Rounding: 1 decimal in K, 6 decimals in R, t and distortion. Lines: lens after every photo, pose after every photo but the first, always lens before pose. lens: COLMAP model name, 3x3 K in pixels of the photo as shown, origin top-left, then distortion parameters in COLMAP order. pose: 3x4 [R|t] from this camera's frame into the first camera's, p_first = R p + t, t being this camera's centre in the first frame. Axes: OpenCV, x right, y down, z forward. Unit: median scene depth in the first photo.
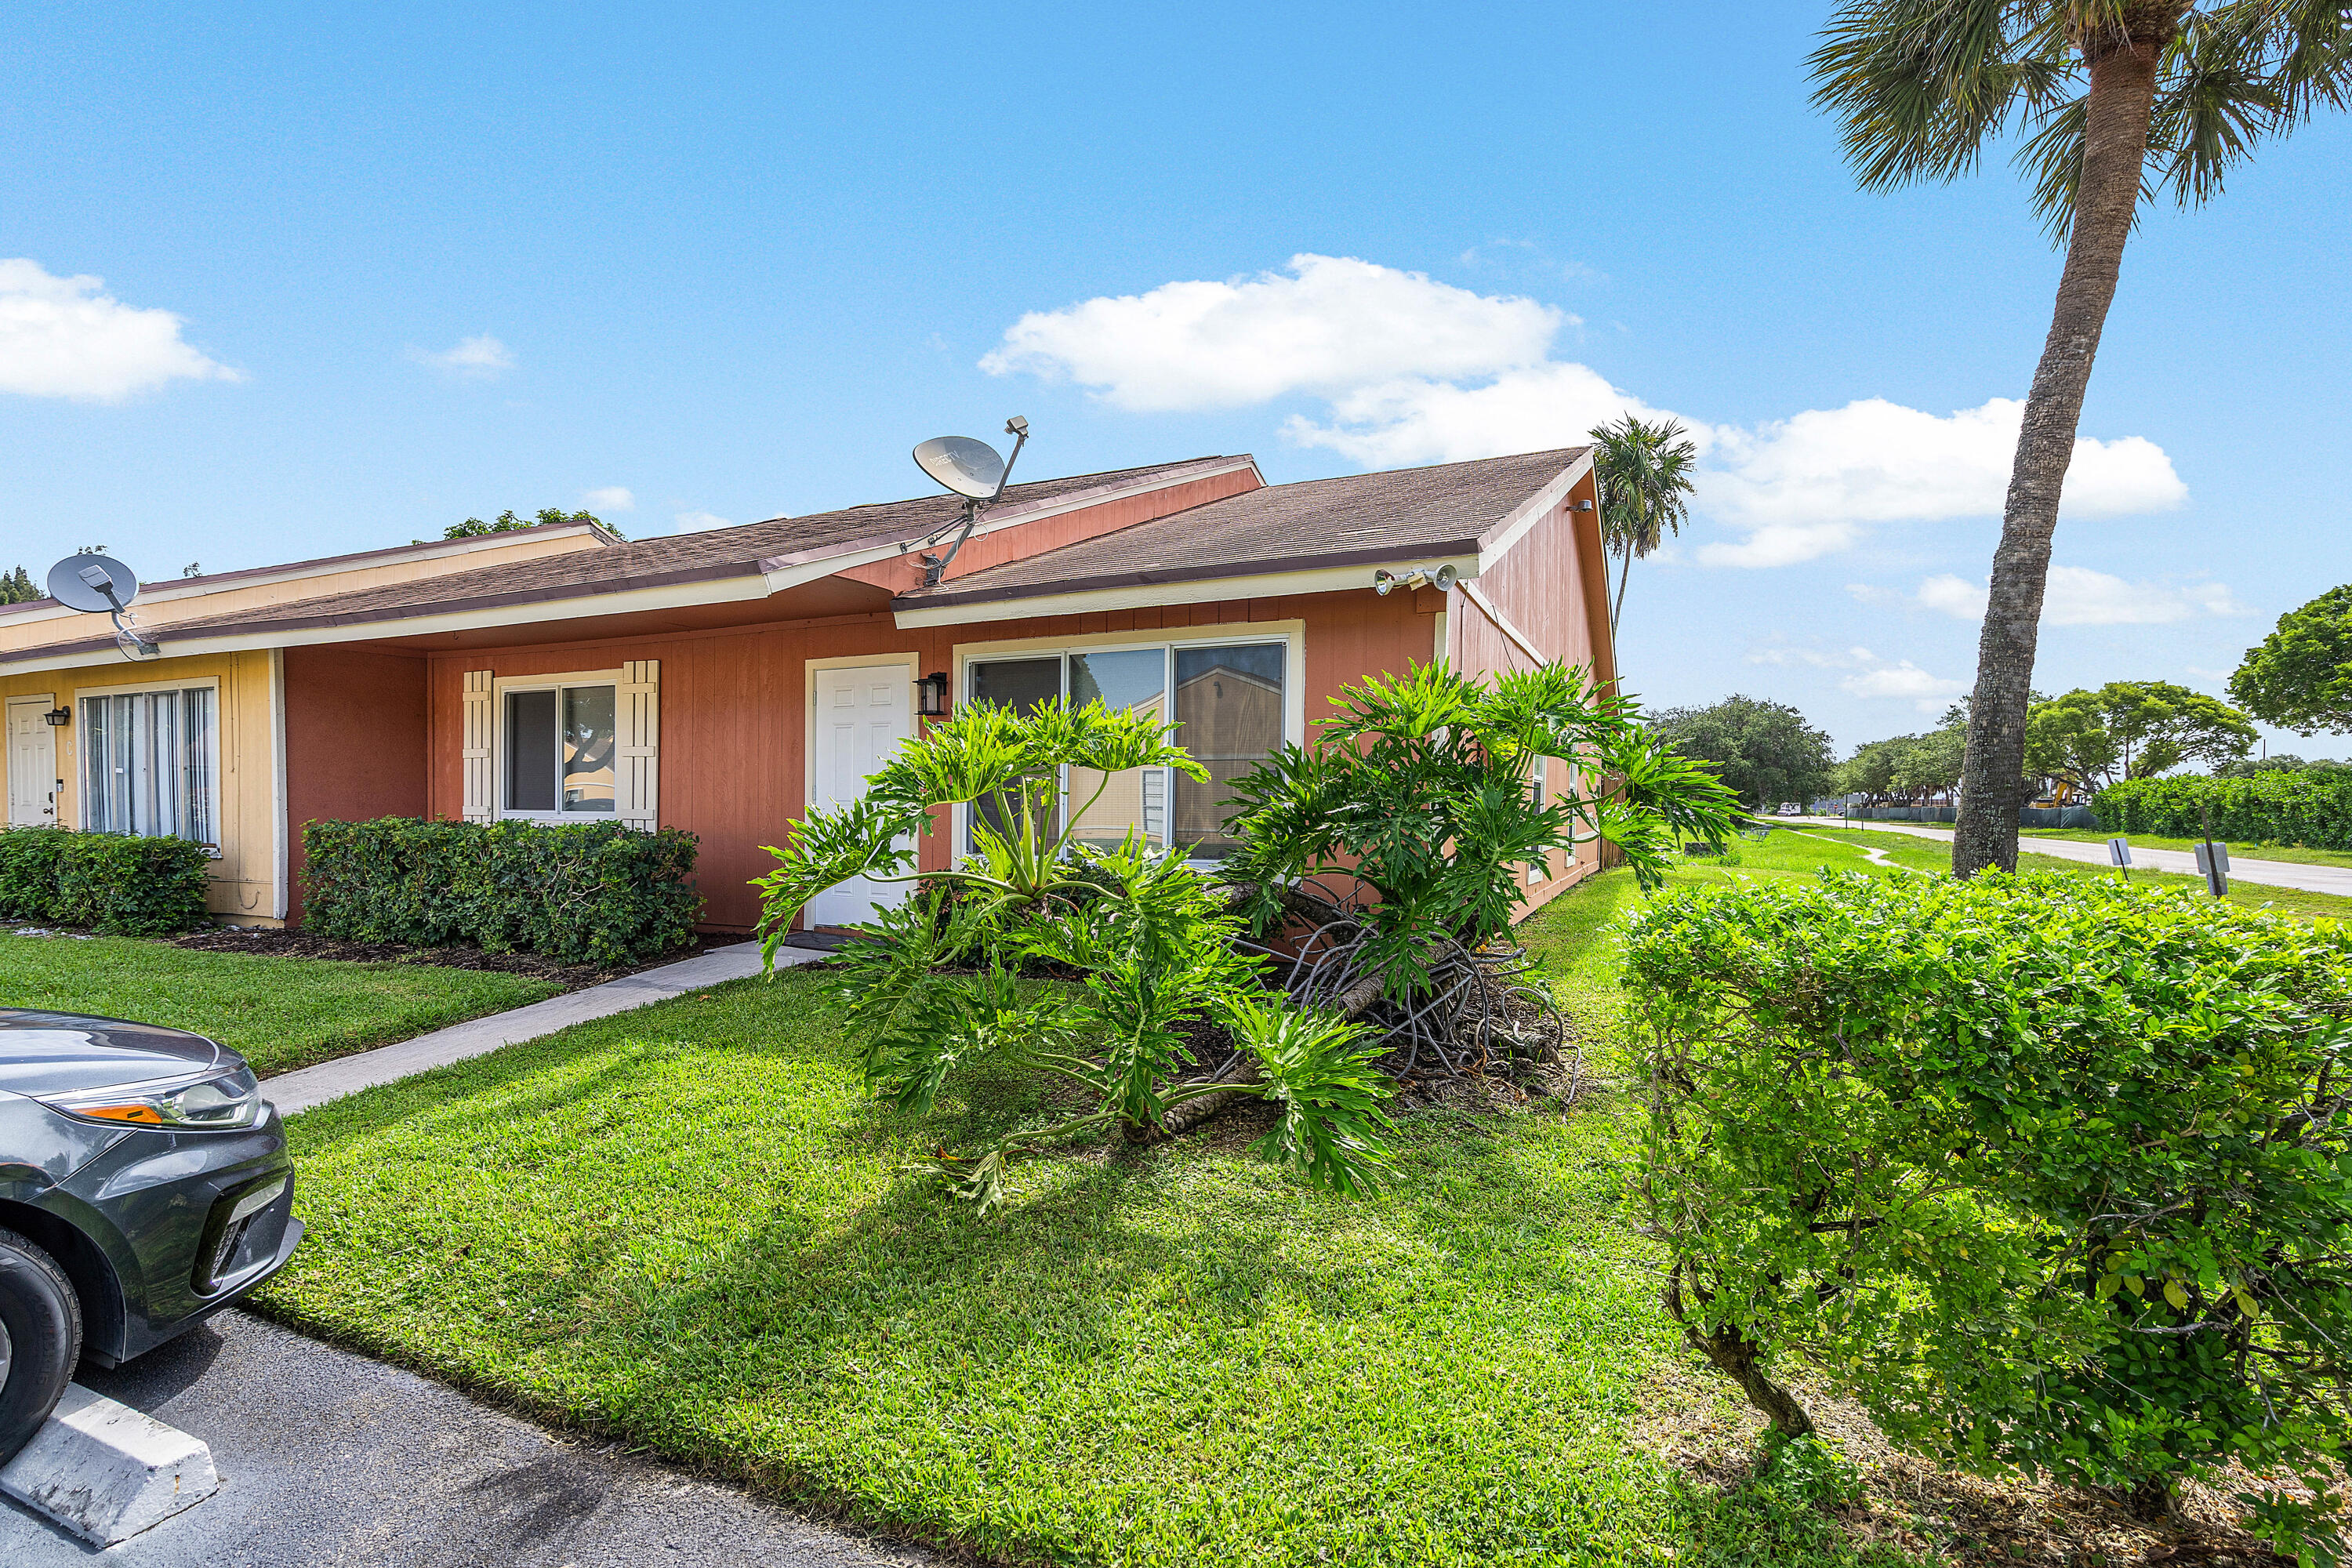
lens RADIAL K [[1102.2, 0, 1158.4], [0, 1102.2, 792.9], [0, 0, 1]] dist [-0.004533, 0.002449]
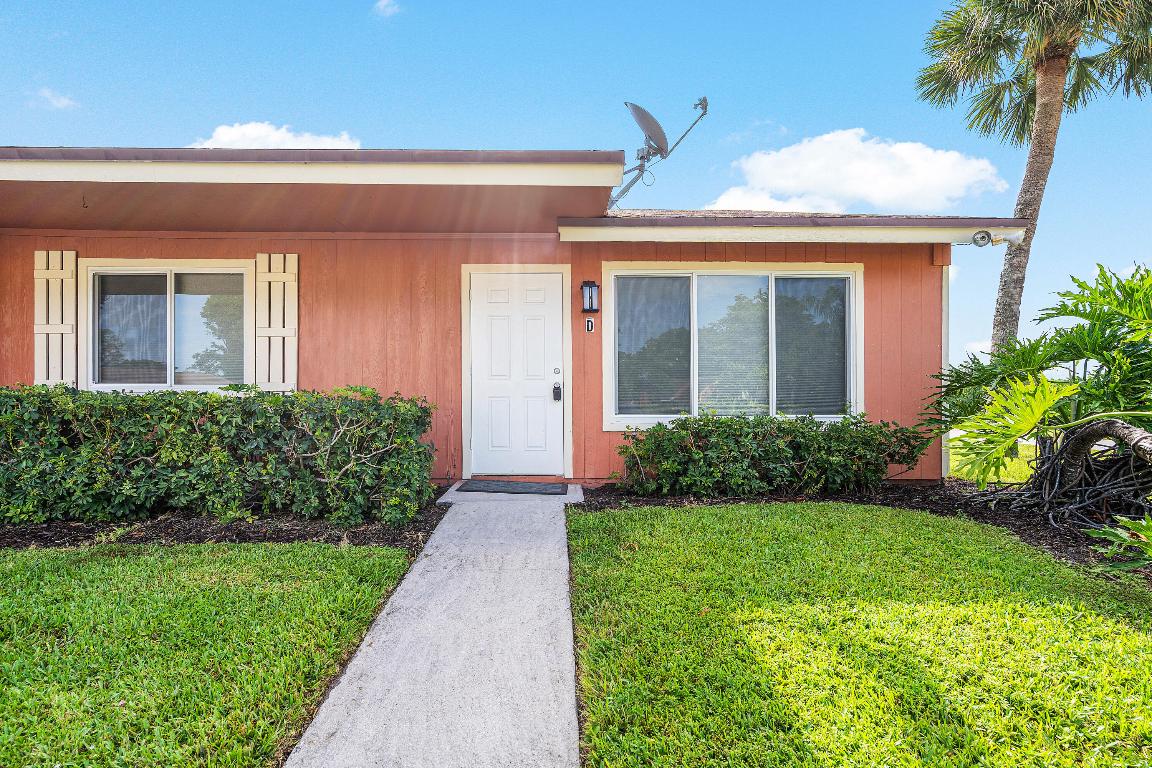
lens RADIAL K [[539.9, 0, 570.9], [0, 539.9, 390.1], [0, 0, 1]] dist [-0.004533, 0.002449]
pose [[0.899343, 0.008004, 0.437170, -0.492976], [-0.004582, 0.999950, -0.008882, 0.029722], [-0.437219, 0.005985, 0.899335, 0.401065]]
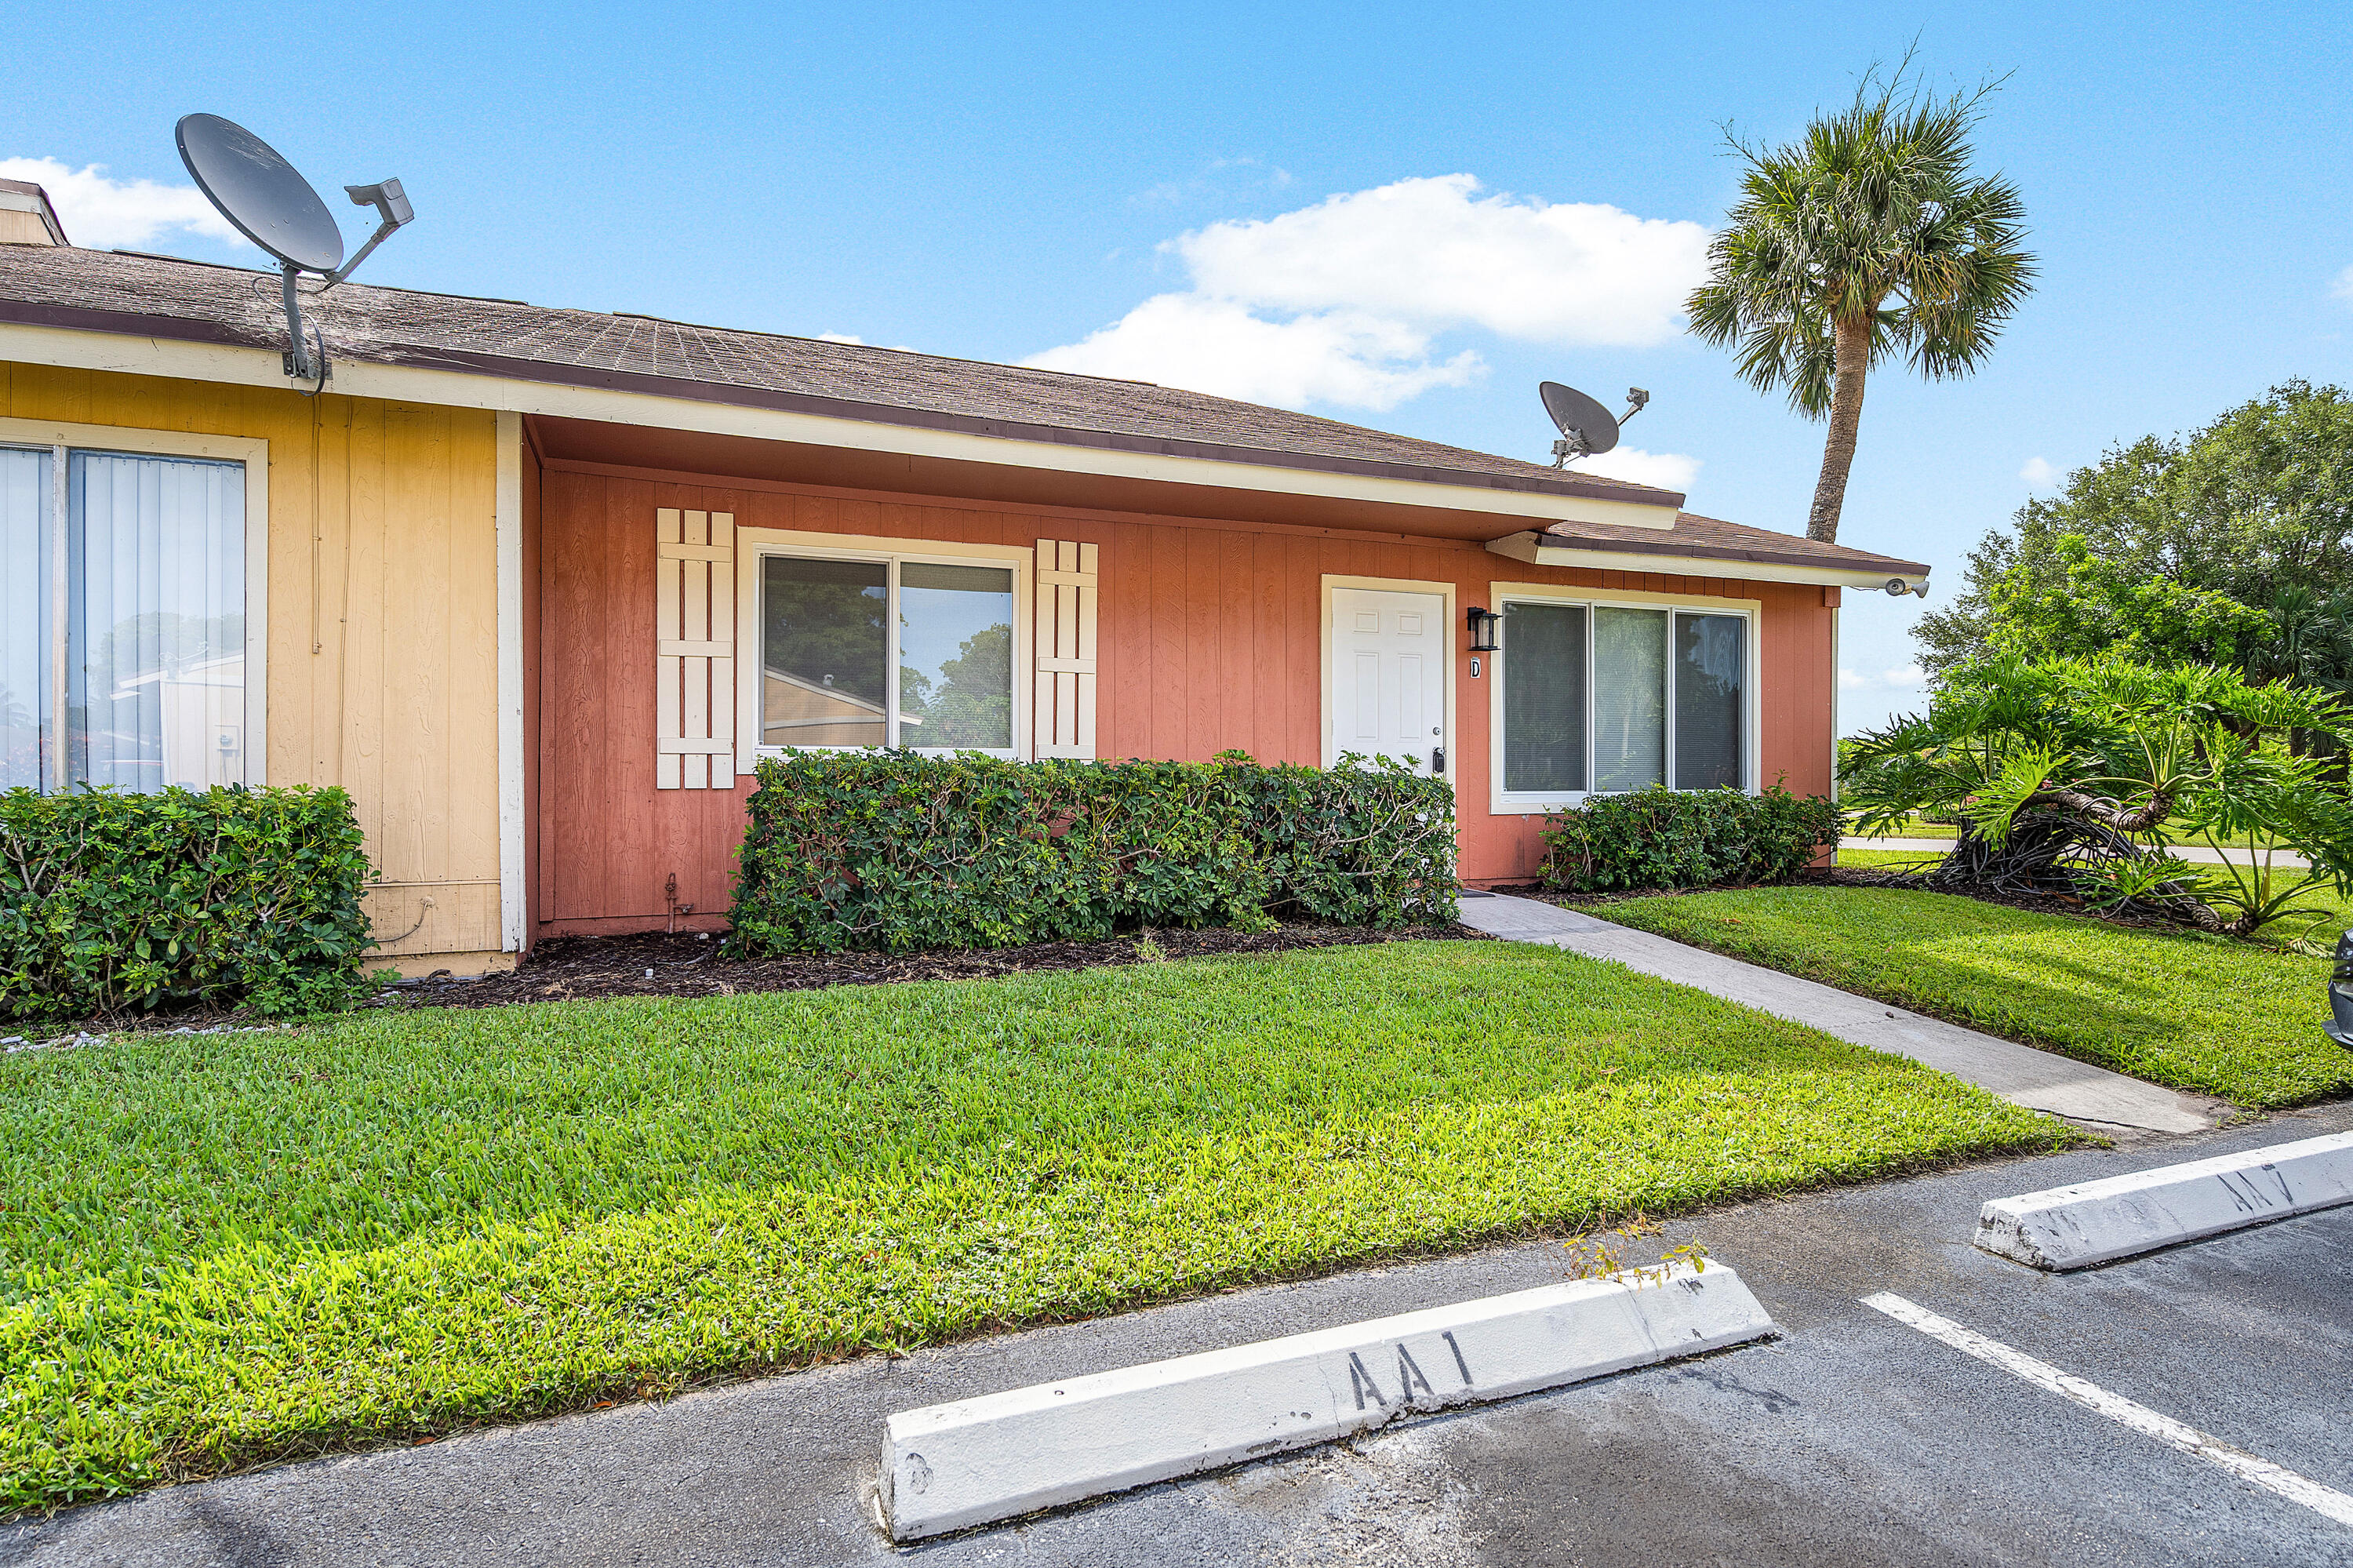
lens RADIAL K [[1229.1, 0, 1197.9], [0, 1229.1, 774.8], [0, 0, 1]] dist [-0.005492, -0.000830]
pose [[0.674129, -0.001785, 0.738612, -1.140616], [-0.004781, 0.999966, 0.006780, 0.032536], [-0.738598, -0.008102, 0.674097, 0.431376]]
